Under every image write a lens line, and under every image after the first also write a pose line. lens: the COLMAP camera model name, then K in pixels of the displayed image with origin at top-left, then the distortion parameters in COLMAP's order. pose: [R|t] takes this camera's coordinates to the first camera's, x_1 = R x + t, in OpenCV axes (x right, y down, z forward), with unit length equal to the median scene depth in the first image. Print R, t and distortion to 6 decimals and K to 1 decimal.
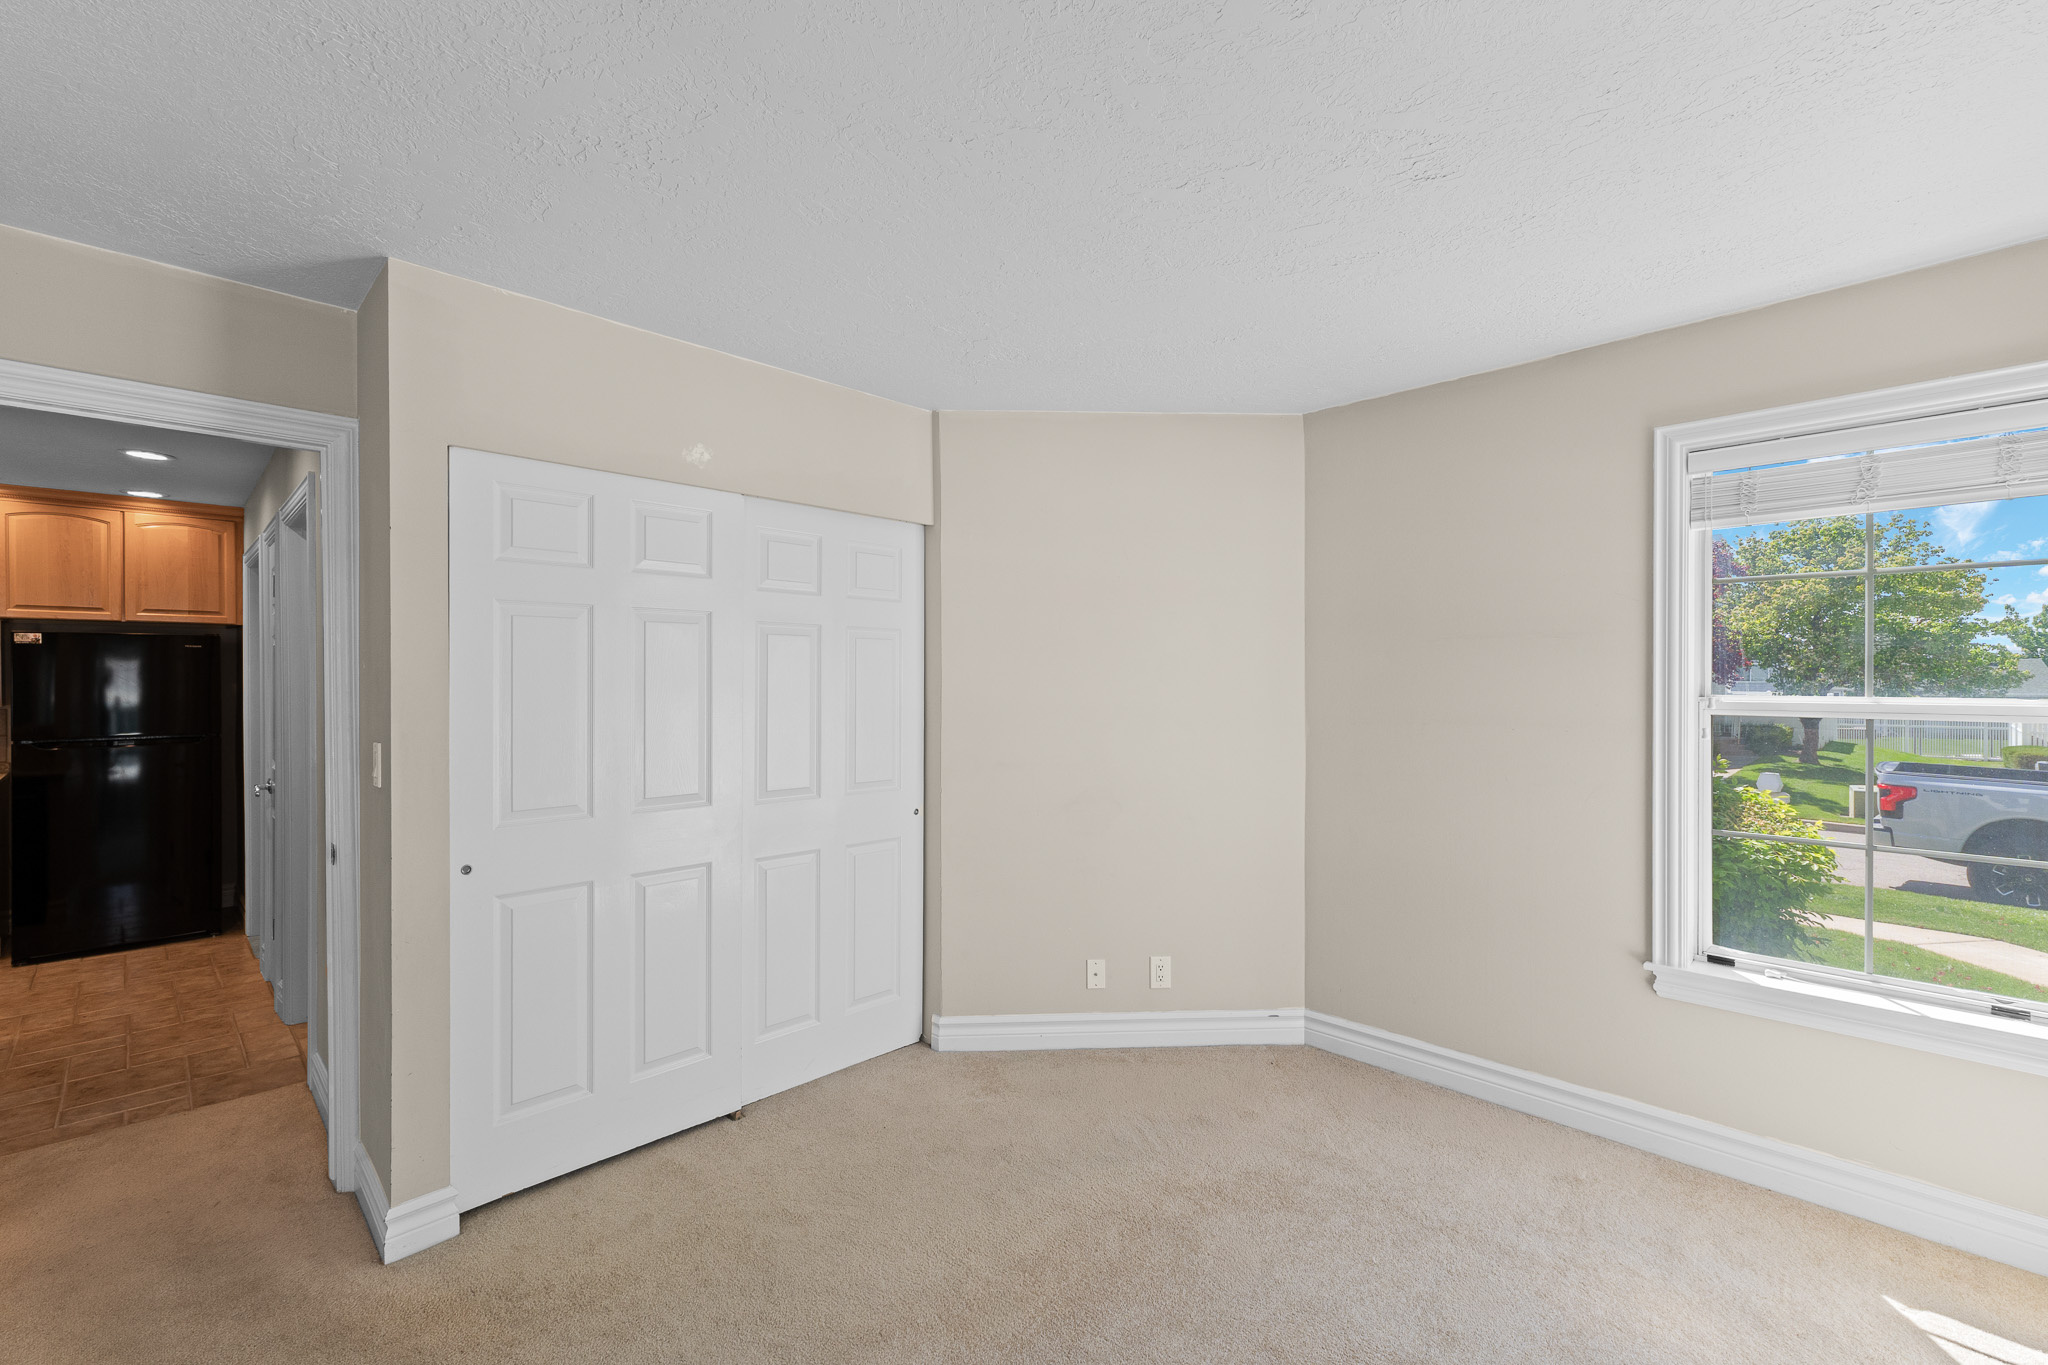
lens RADIAL K [[867.4, 0, 1023.2], [0, 867.4, 685.4], [0, 0, 1]] dist [0.009005, -0.001200]
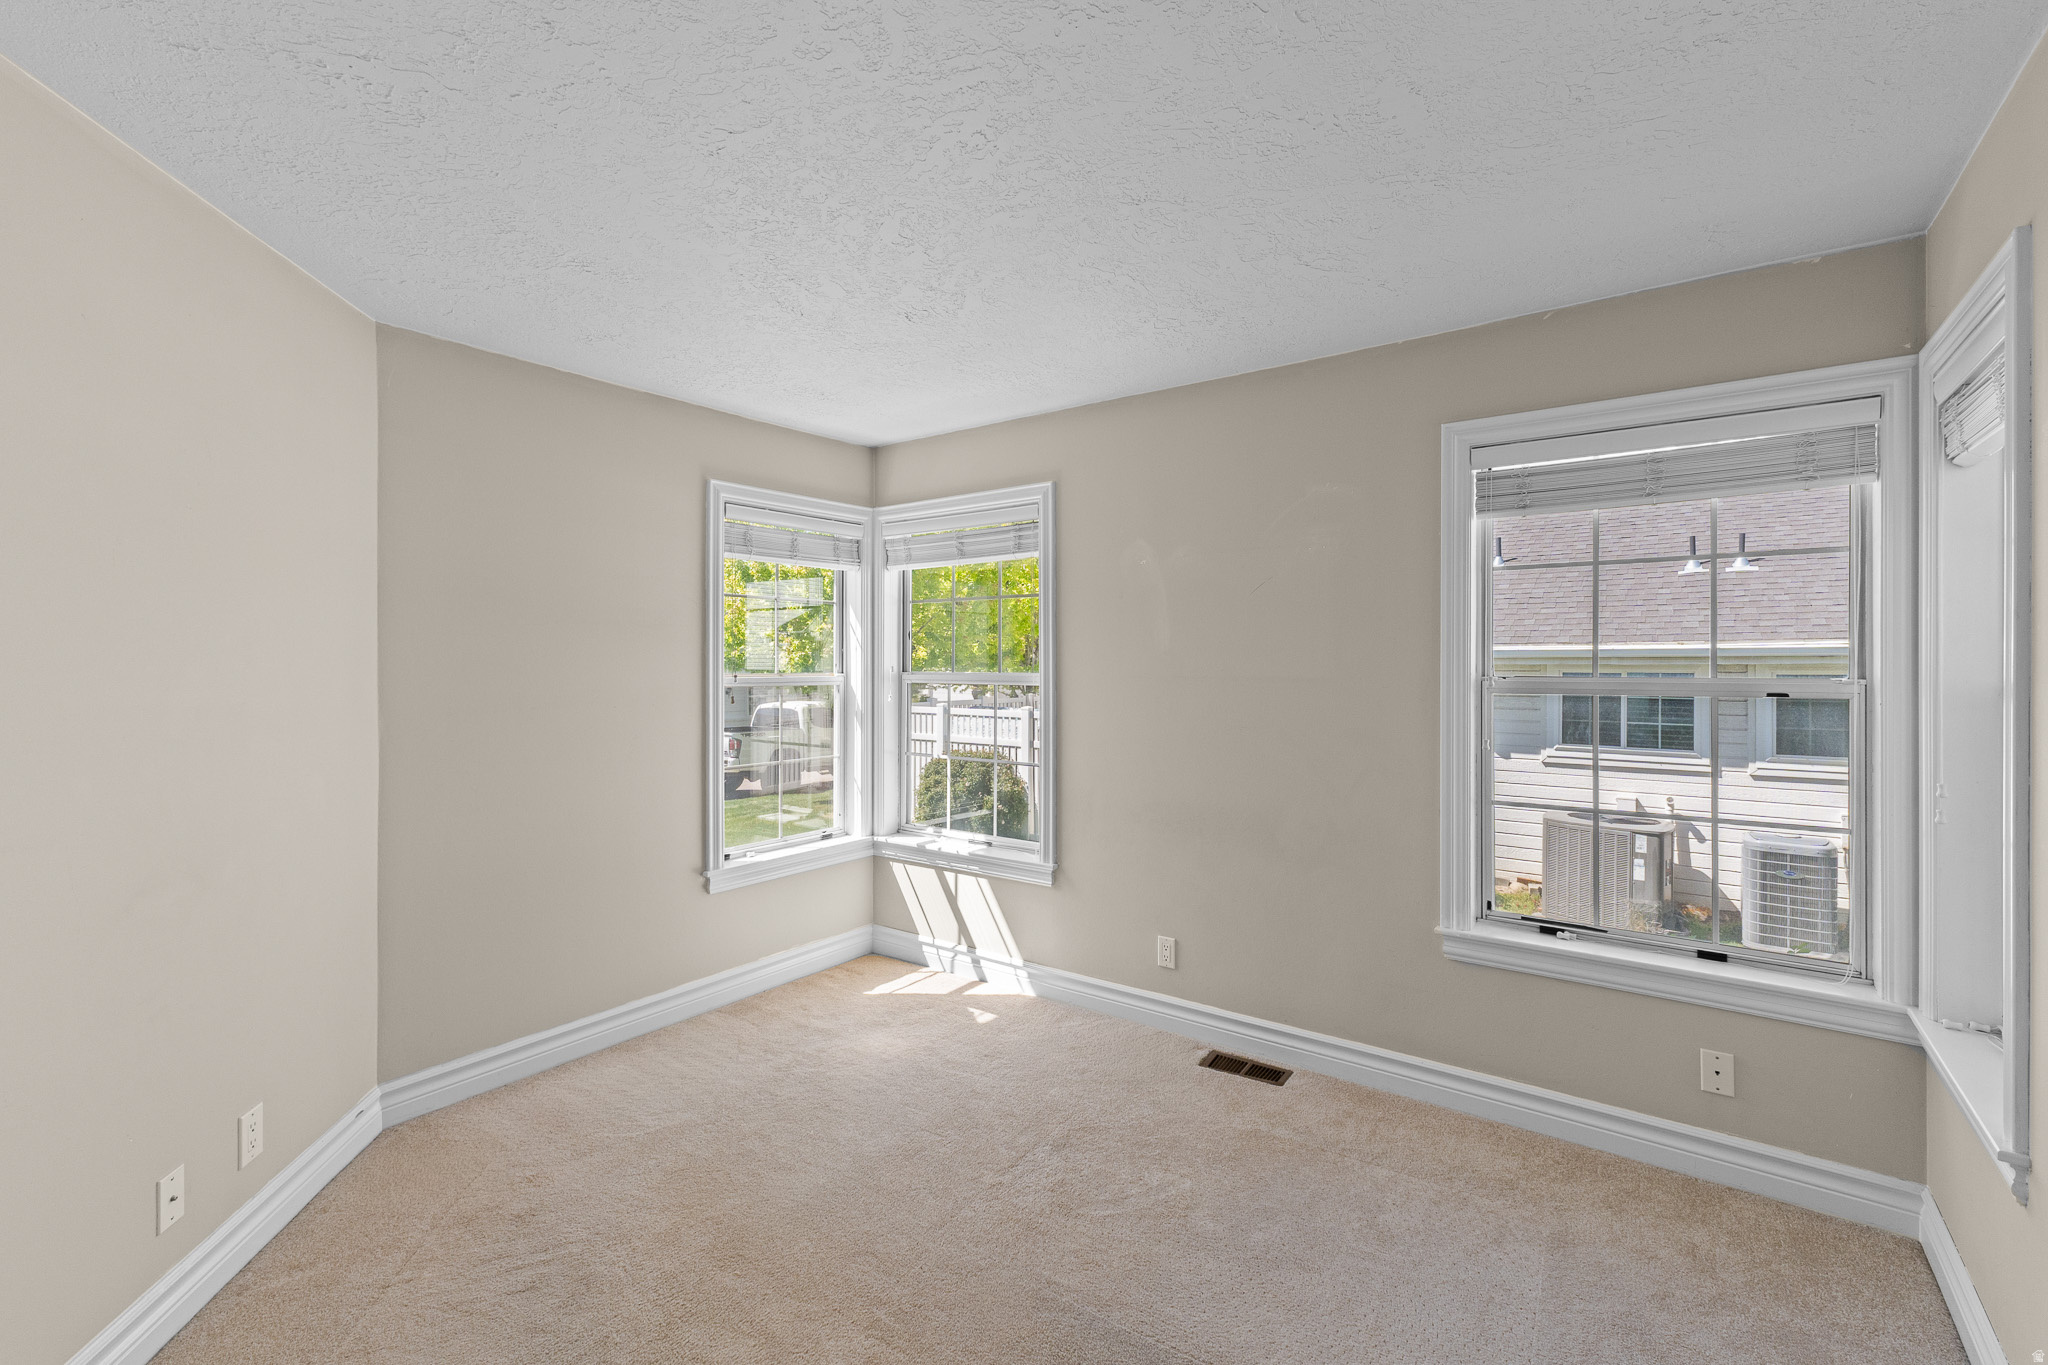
lens RADIAL K [[867.4, 0, 1029.8], [0, 867.4, 659.8], [0, 0, 1]] dist [0.009005, -0.001200]
pose [[-0.135550, 0.002822, 0.990766, -0.675457], [0.005864, 0.999981, -0.002045, -0.004734], [-0.990753, 0.005533, -0.135564, 0.673540]]
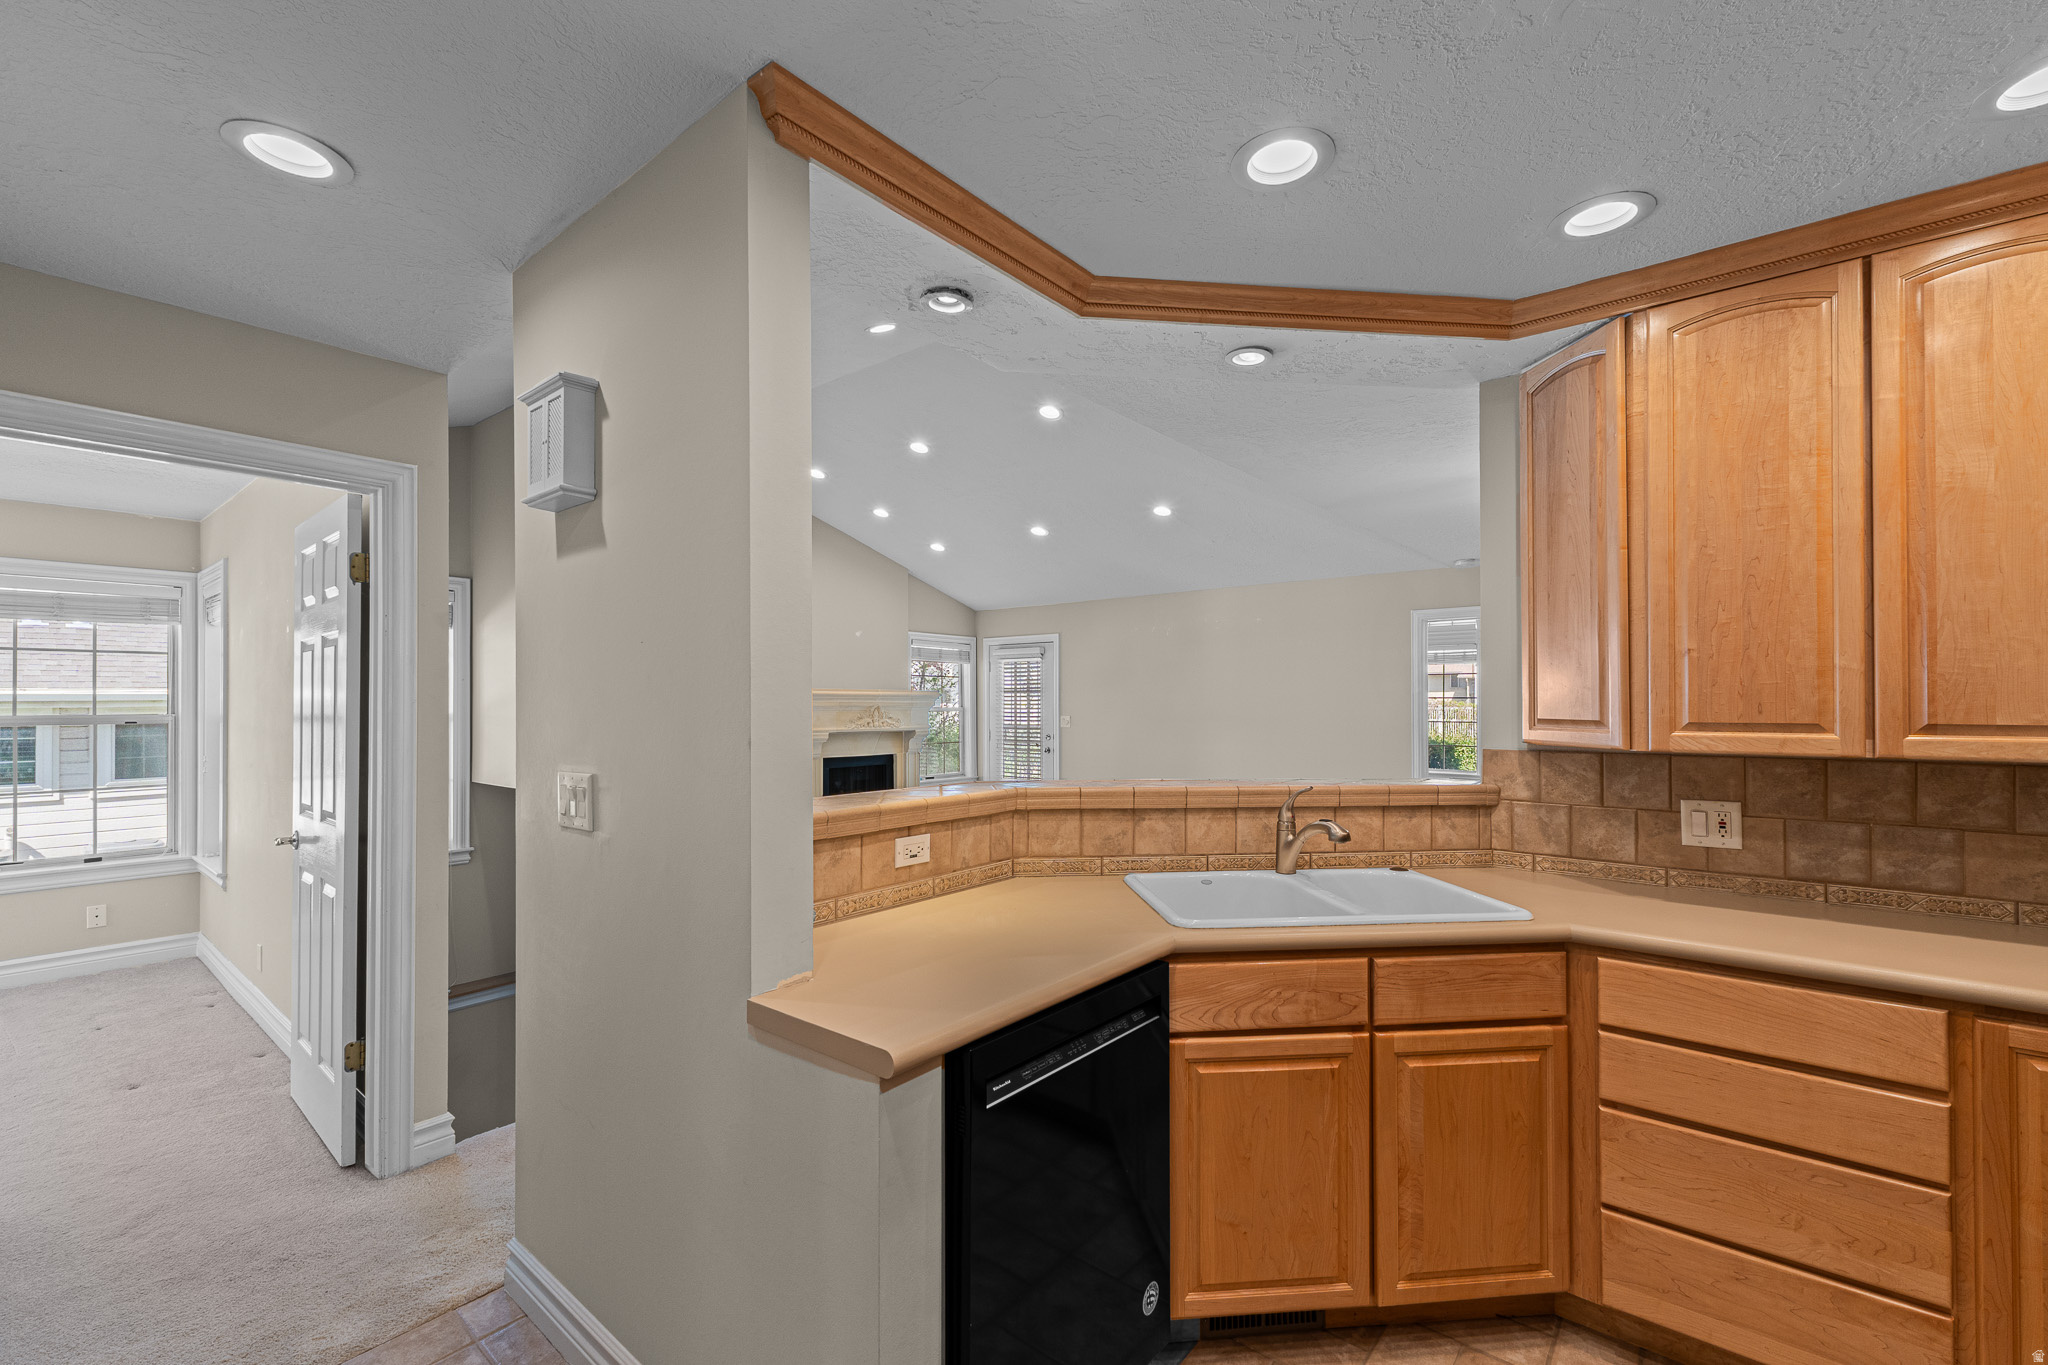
lens RADIAL K [[867.4, 0, 1027.0], [0, 867.4, 701.0], [0, 0, 1]] dist [0.009005, -0.001200]
pose [[-0.996037, 0.002242, -0.088909, -1.652437], [0.001767, 0.999984, 0.005422, -0.017142], [0.088920, 0.005243, -0.996025, 1.847866]]
